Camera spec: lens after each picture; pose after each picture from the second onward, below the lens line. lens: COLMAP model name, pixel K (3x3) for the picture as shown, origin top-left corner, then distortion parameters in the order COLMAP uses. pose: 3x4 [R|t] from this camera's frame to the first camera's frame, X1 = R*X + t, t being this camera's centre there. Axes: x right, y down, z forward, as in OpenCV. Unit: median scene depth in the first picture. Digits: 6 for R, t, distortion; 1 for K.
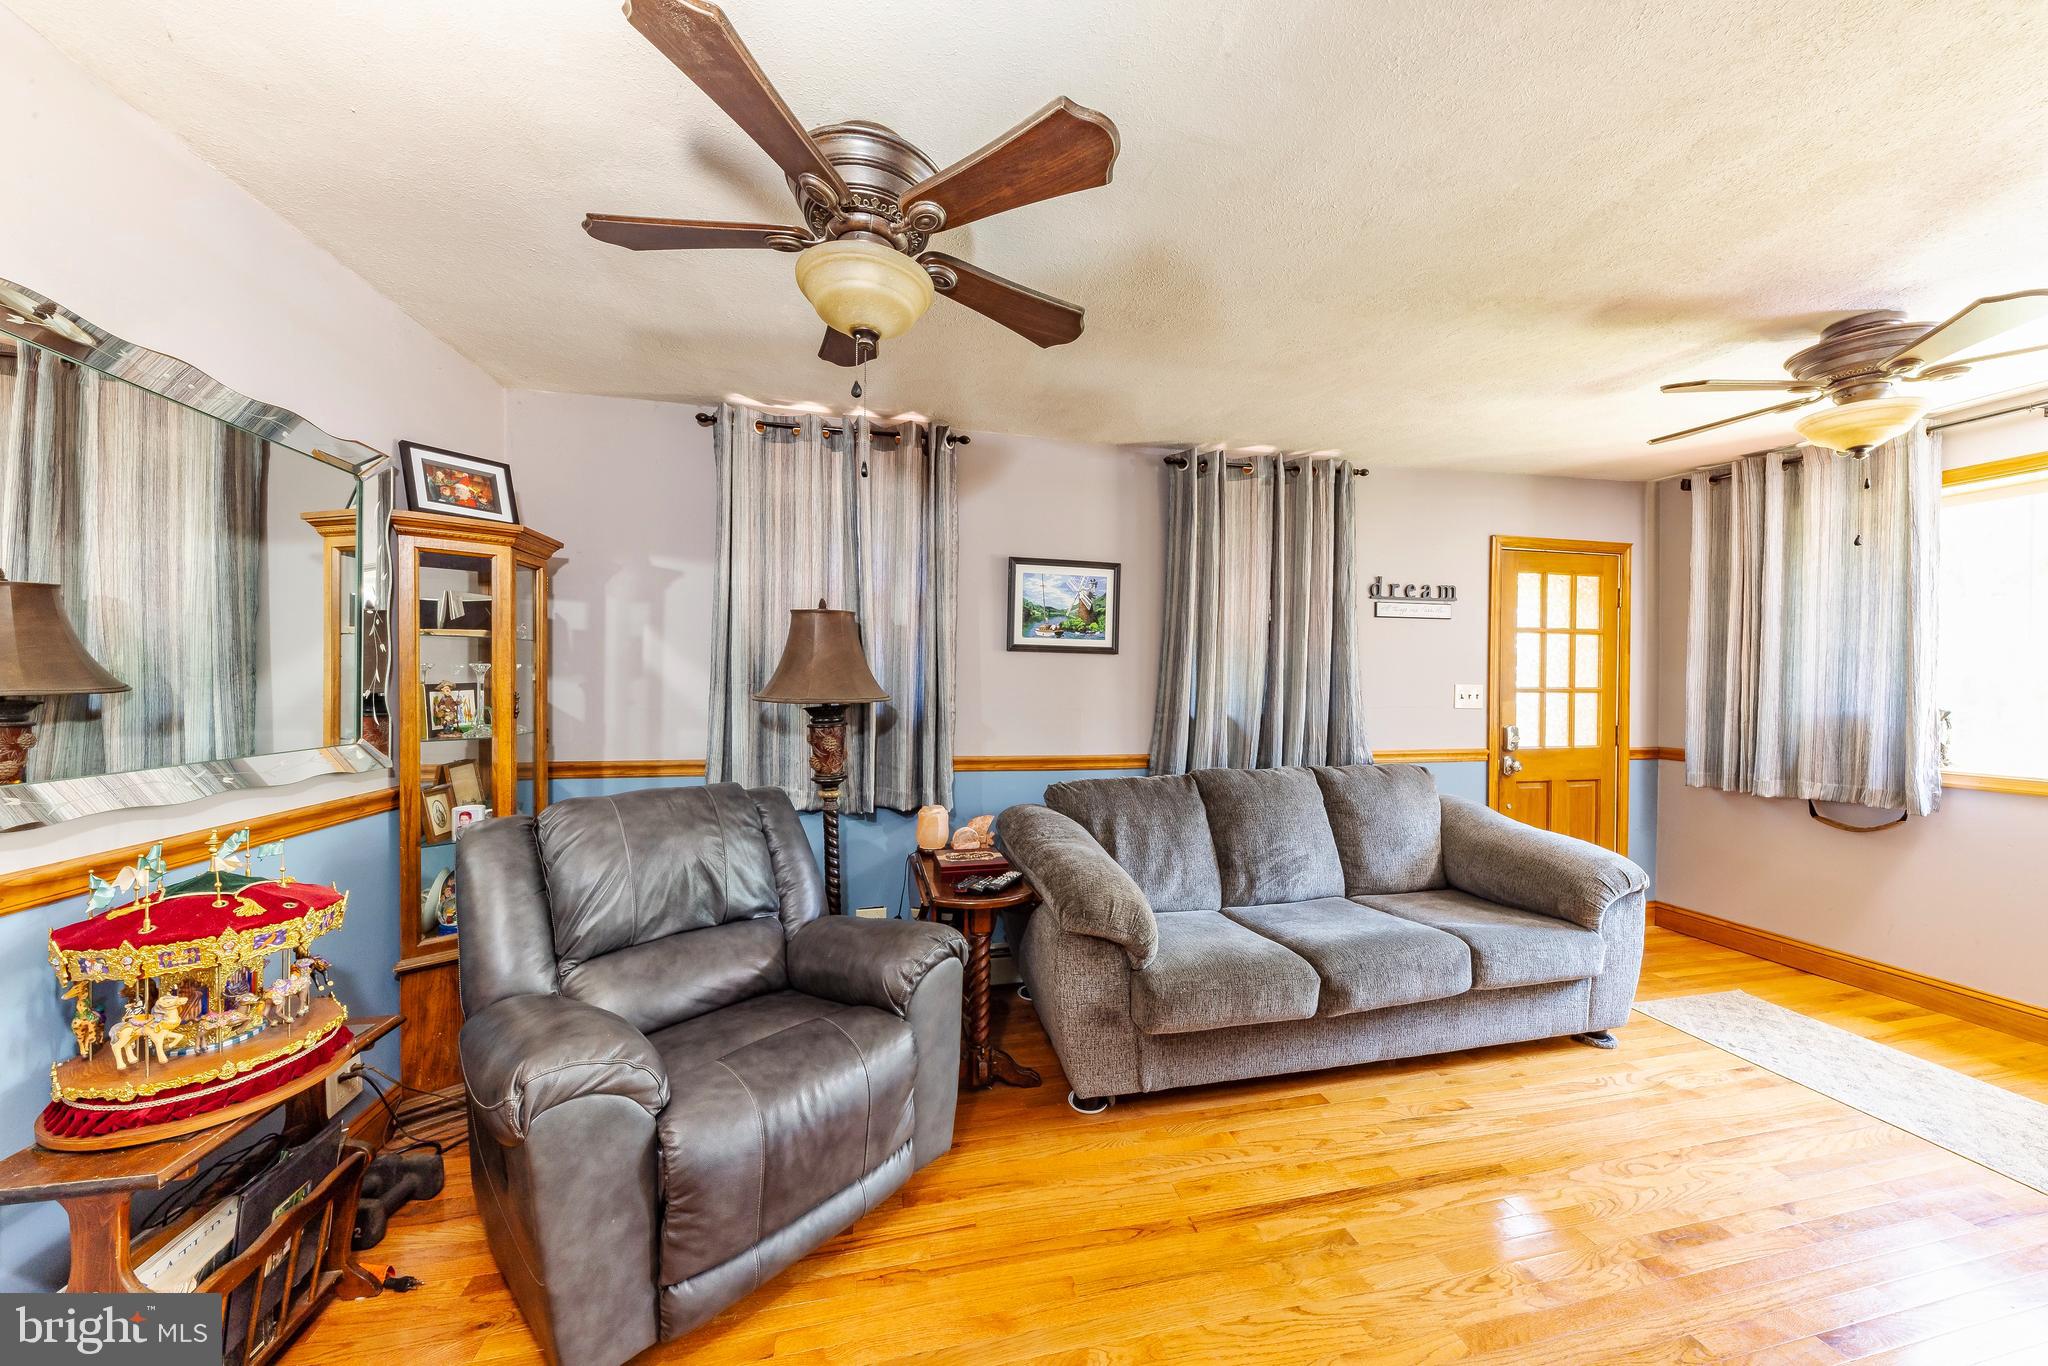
lens RADIAL K [[688.9, 0, 1025.6], [0, 688.9, 690.7], [0, 0, 1]] dist [-0.011851, -0.000053]
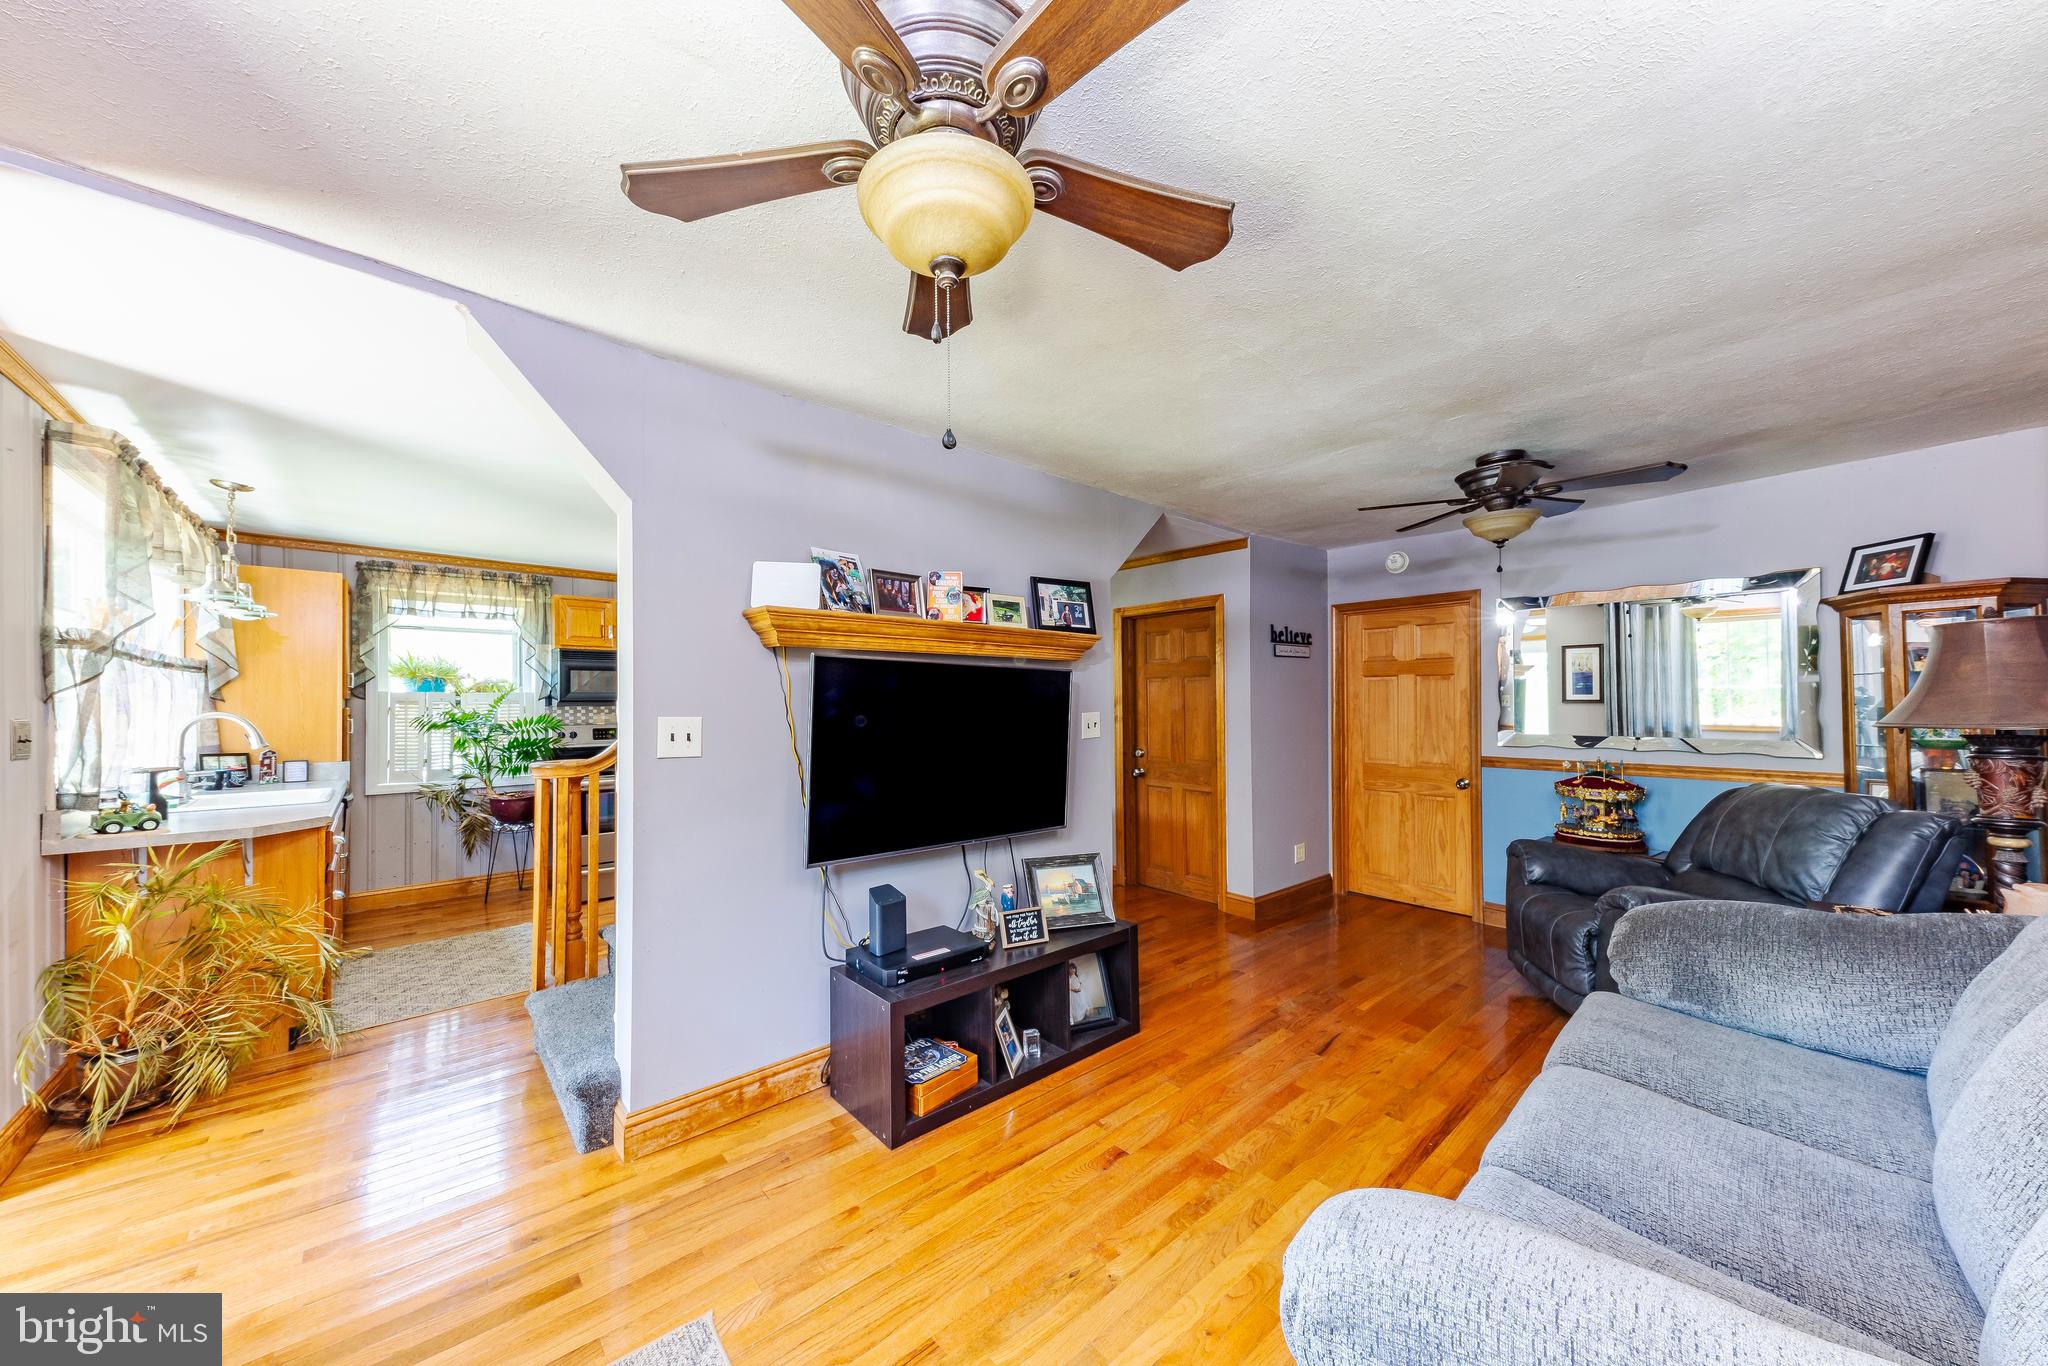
lens RADIAL K [[708.7, 0, 1028.9], [0, 708.7, 697.2], [0, 0, 1]] dist [0.014887, -0.000051]
pose [[-0.870474, -0.003862, -0.492200, 0.960706], [-0.000501, 0.999976, -0.006961, -0.014854], [0.492215, -0.005813, -0.870455, 0.979413]]
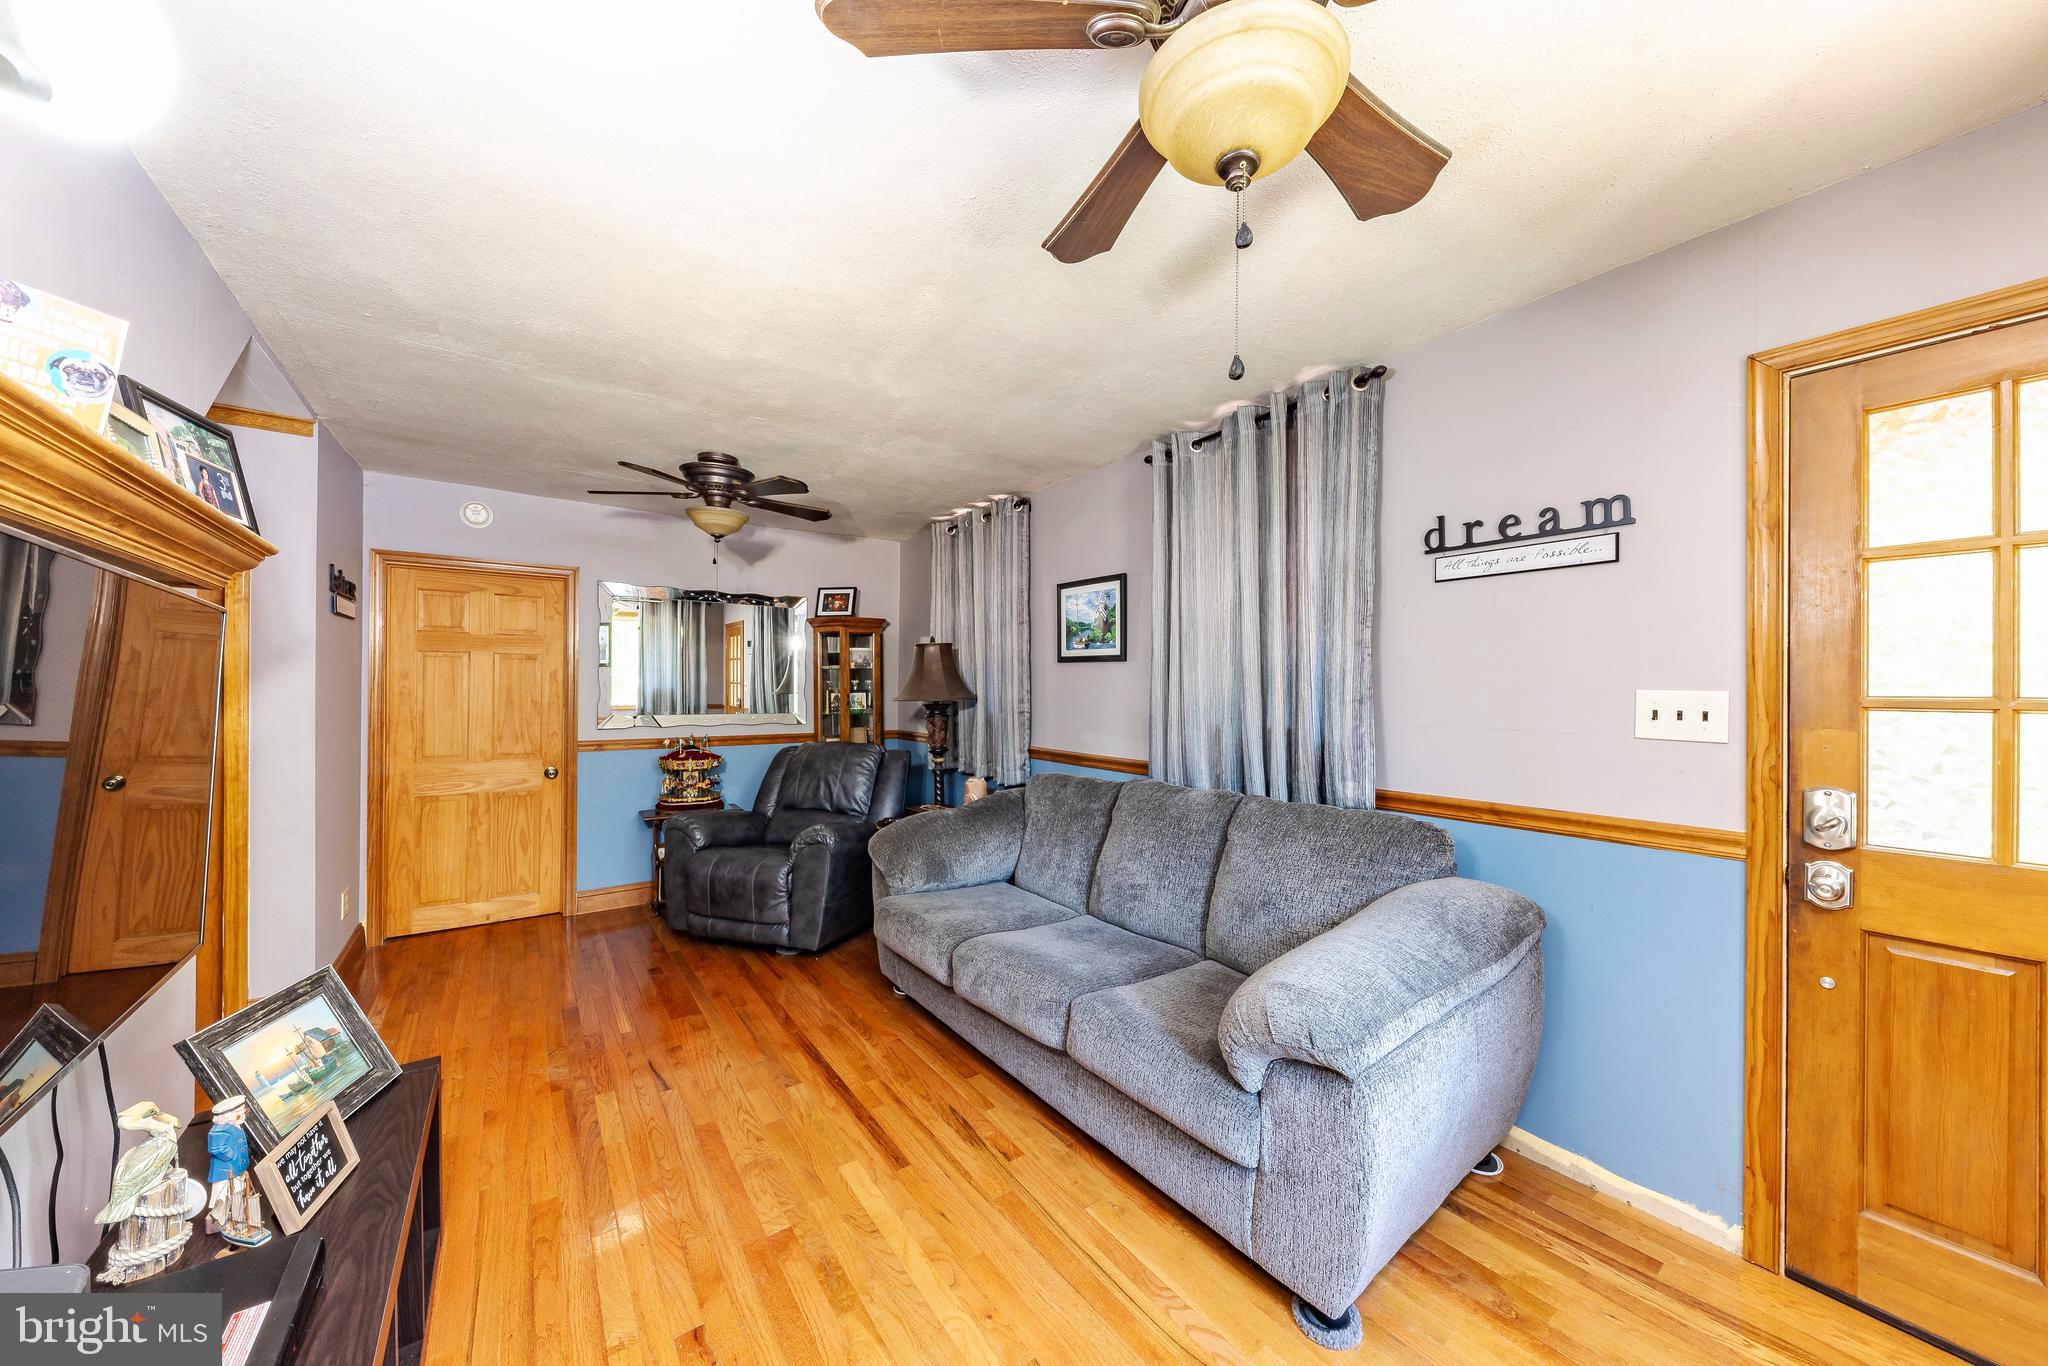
lens RADIAL K [[706.2, 0, 1030.5], [0, 706.2, 684.7], [0, 0, 1]] dist [0.000106, -0.000067]
pose [[0.404061, -0.006451, -0.914709, 1.061204], [-0.003843, 0.999954, -0.008750, -0.007849], [0.914724, 0.007051, 0.404018, 0.448988]]
